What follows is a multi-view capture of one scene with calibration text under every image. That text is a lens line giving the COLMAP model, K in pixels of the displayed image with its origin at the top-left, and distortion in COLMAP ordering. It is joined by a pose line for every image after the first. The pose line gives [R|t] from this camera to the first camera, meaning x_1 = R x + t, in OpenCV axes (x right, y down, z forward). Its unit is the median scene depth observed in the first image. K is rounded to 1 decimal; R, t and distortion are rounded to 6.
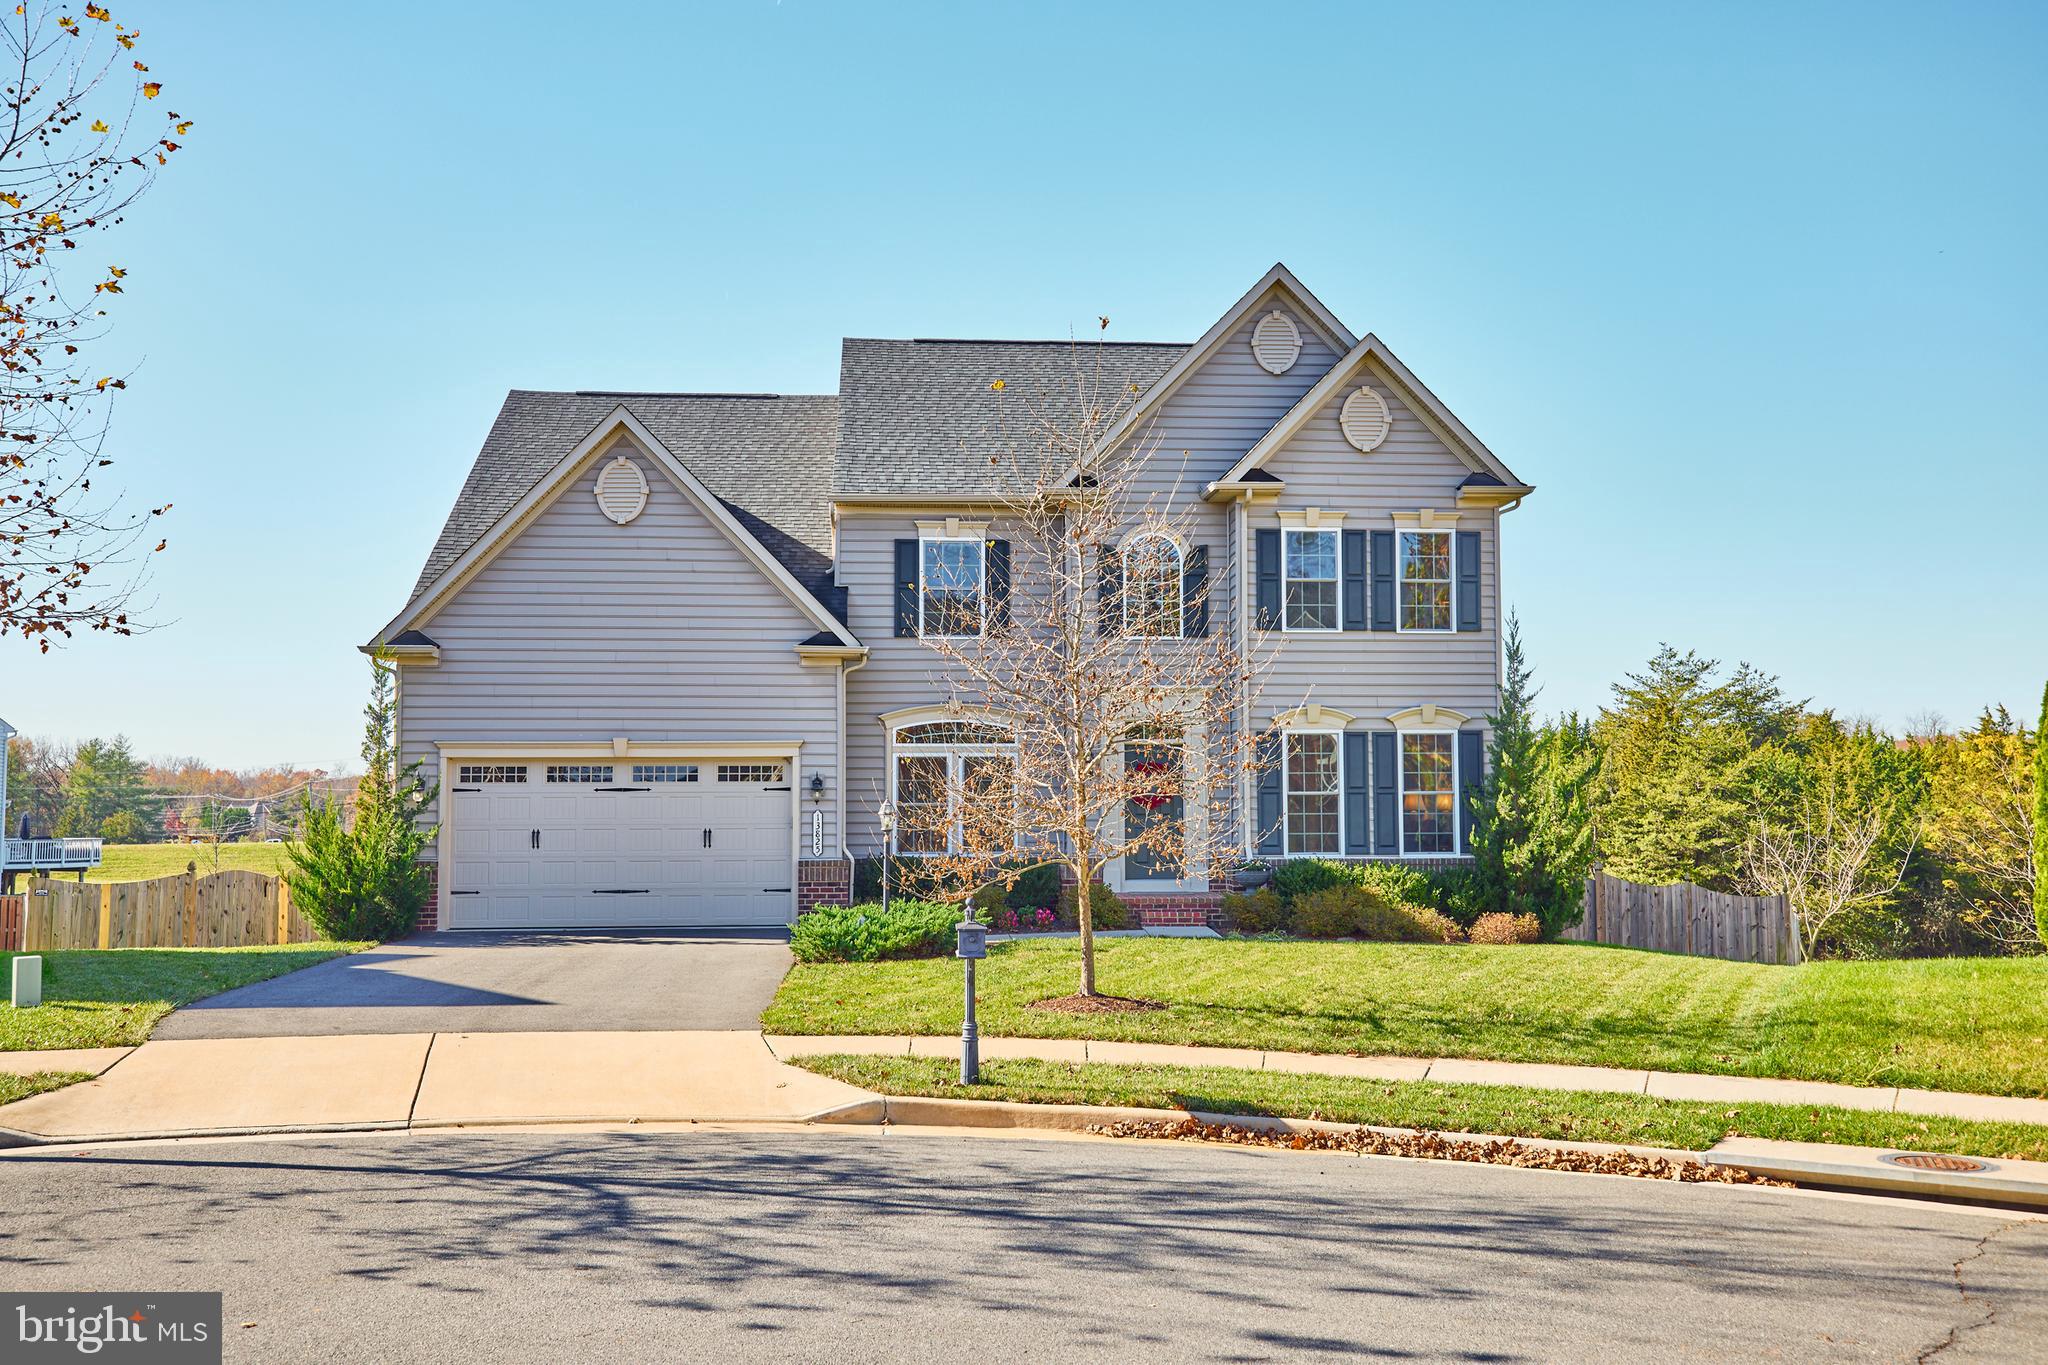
lens RADIAL K [[1947.8, 0, 1024.0], [0, 1947.8, 682.5], [0, 0, 1]] dist [0.015101, 0.002186]
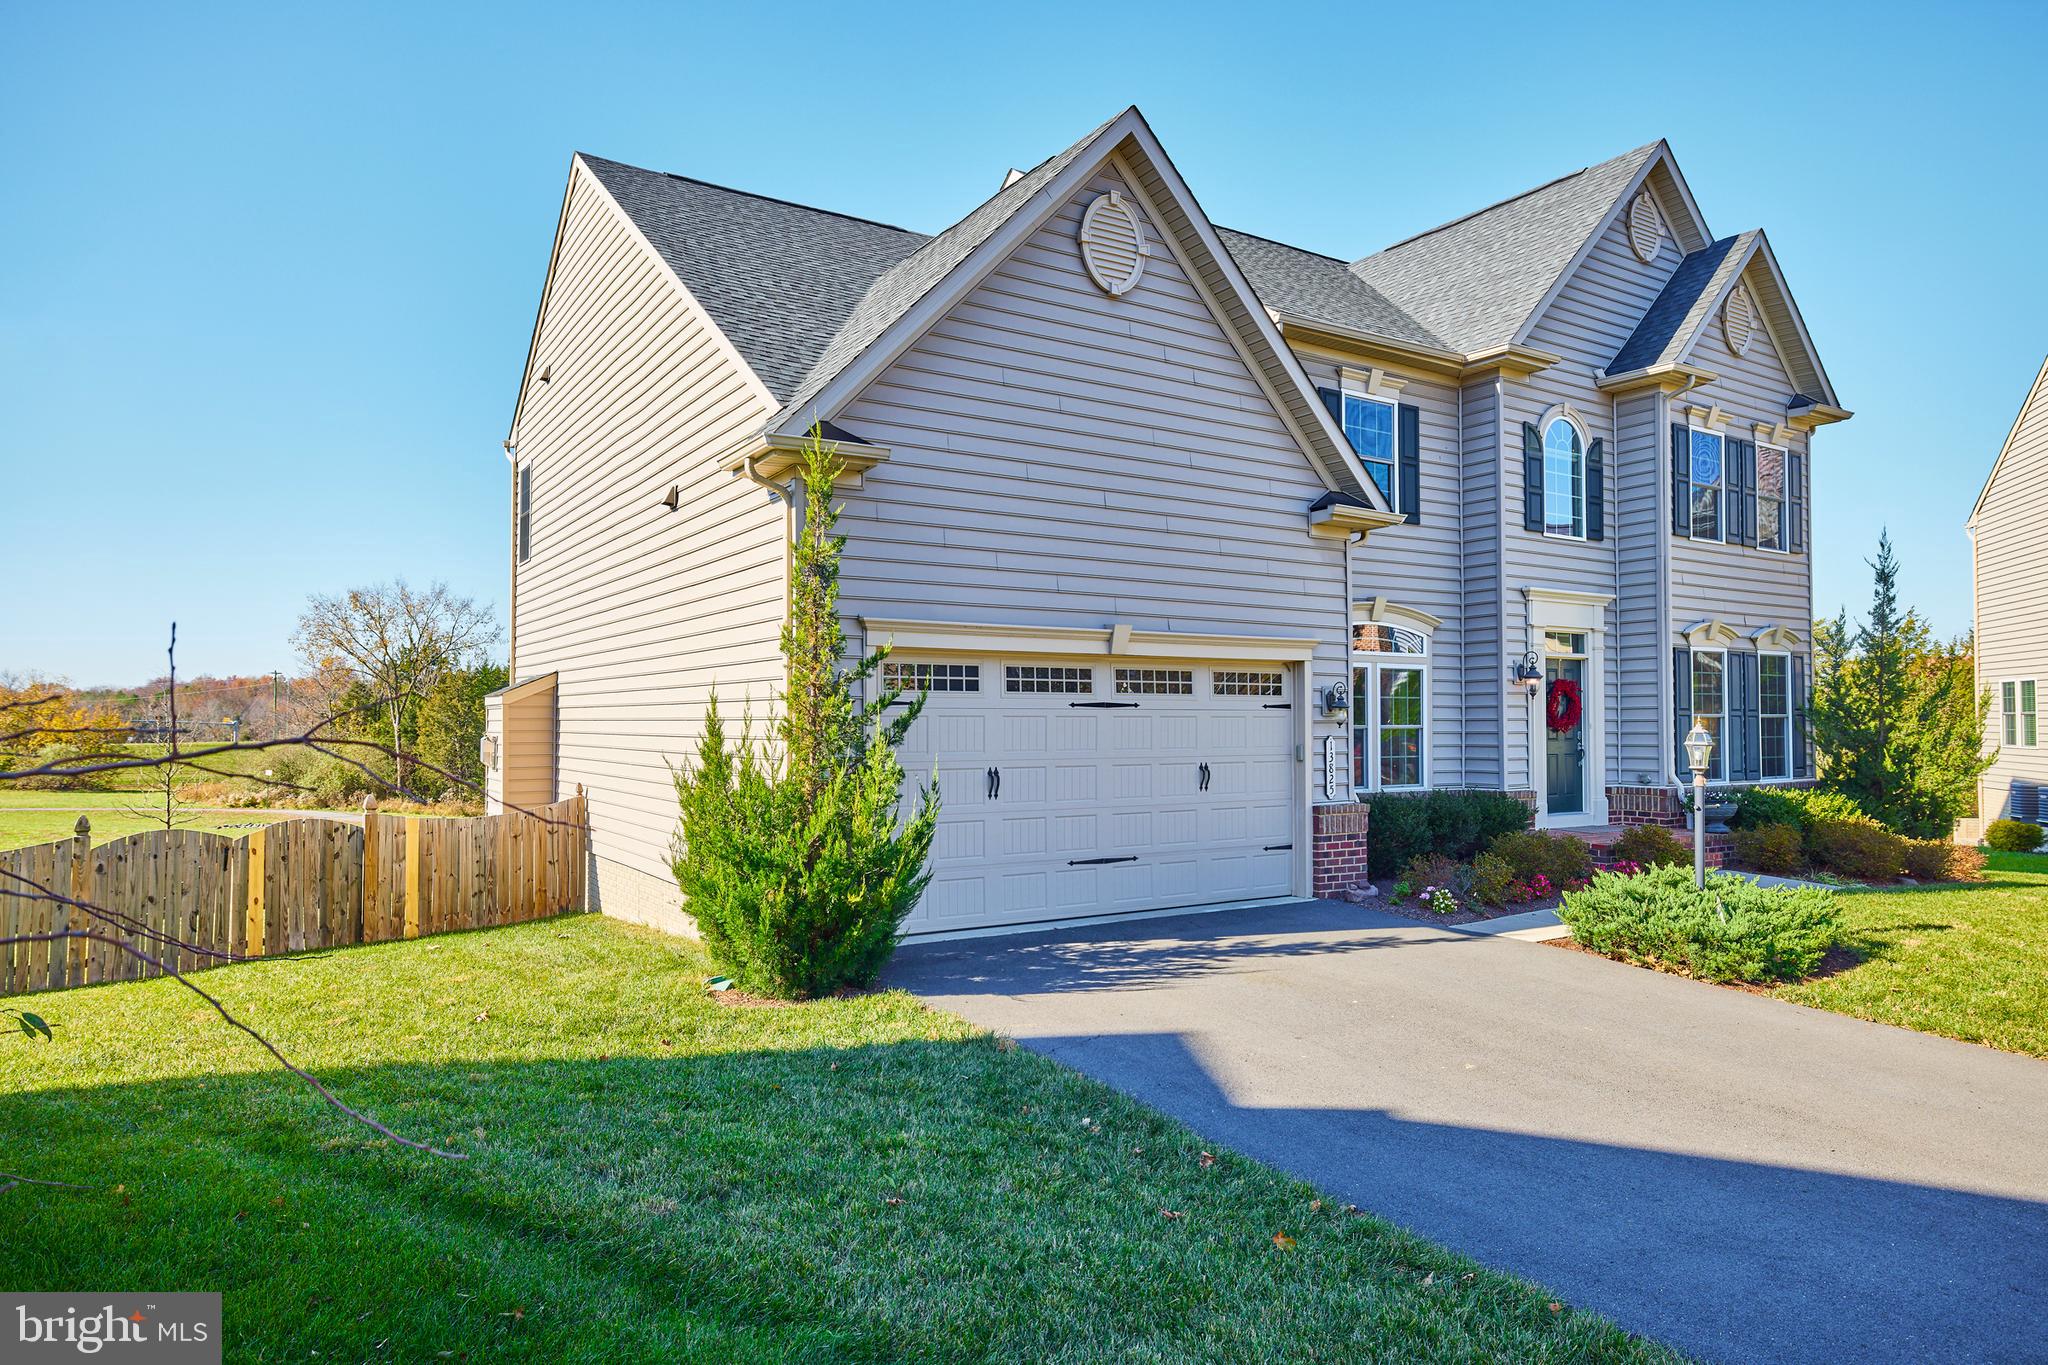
lens RADIAL K [[1225.0, 0, 1024.0], [0, 1225.0, 682.5], [0, 0, 1]] dist [0.014452, 0.000406]
pose [[0.880325, 0.018546, 0.474008, -0.413263], [-0.035876, 0.998977, 0.027543, 0.036245], [-0.473012, -0.041252, 0.880090, 0.635355]]
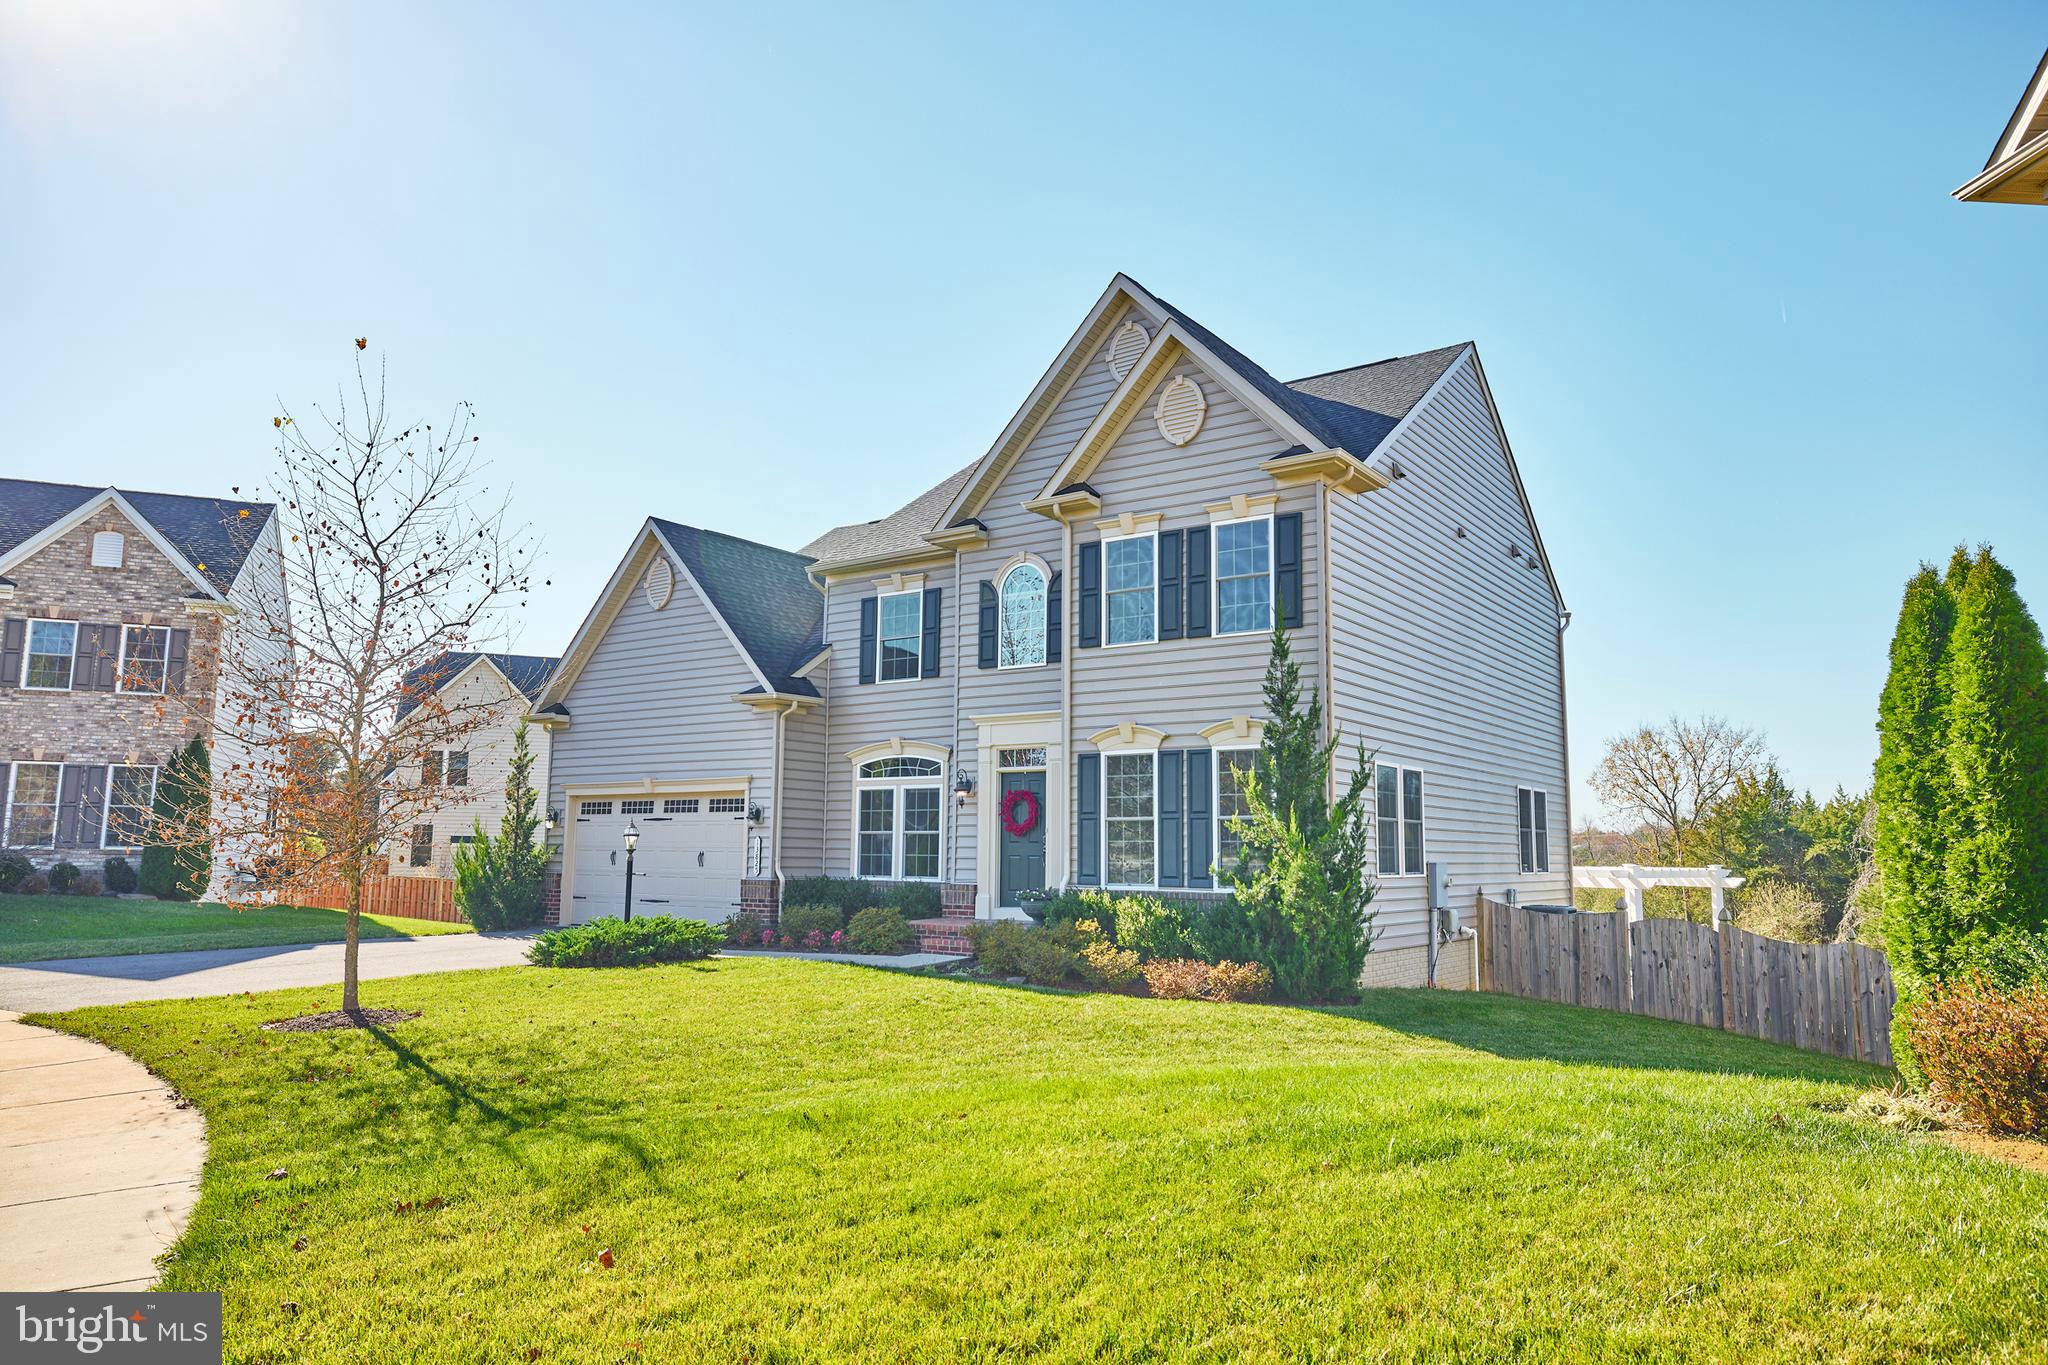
lens RADIAL K [[1325.7, 0, 1024.0], [0, 1325.7, 682.5], [0, 0, 1]] dist [-0.018724, 0.000281]
pose [[0.768471, -0.072580, -0.635755, 0.508939], [0.028117, 0.996417, -0.079768, 0.040793], [0.639266, 0.043424, 0.767758, 0.480510]]
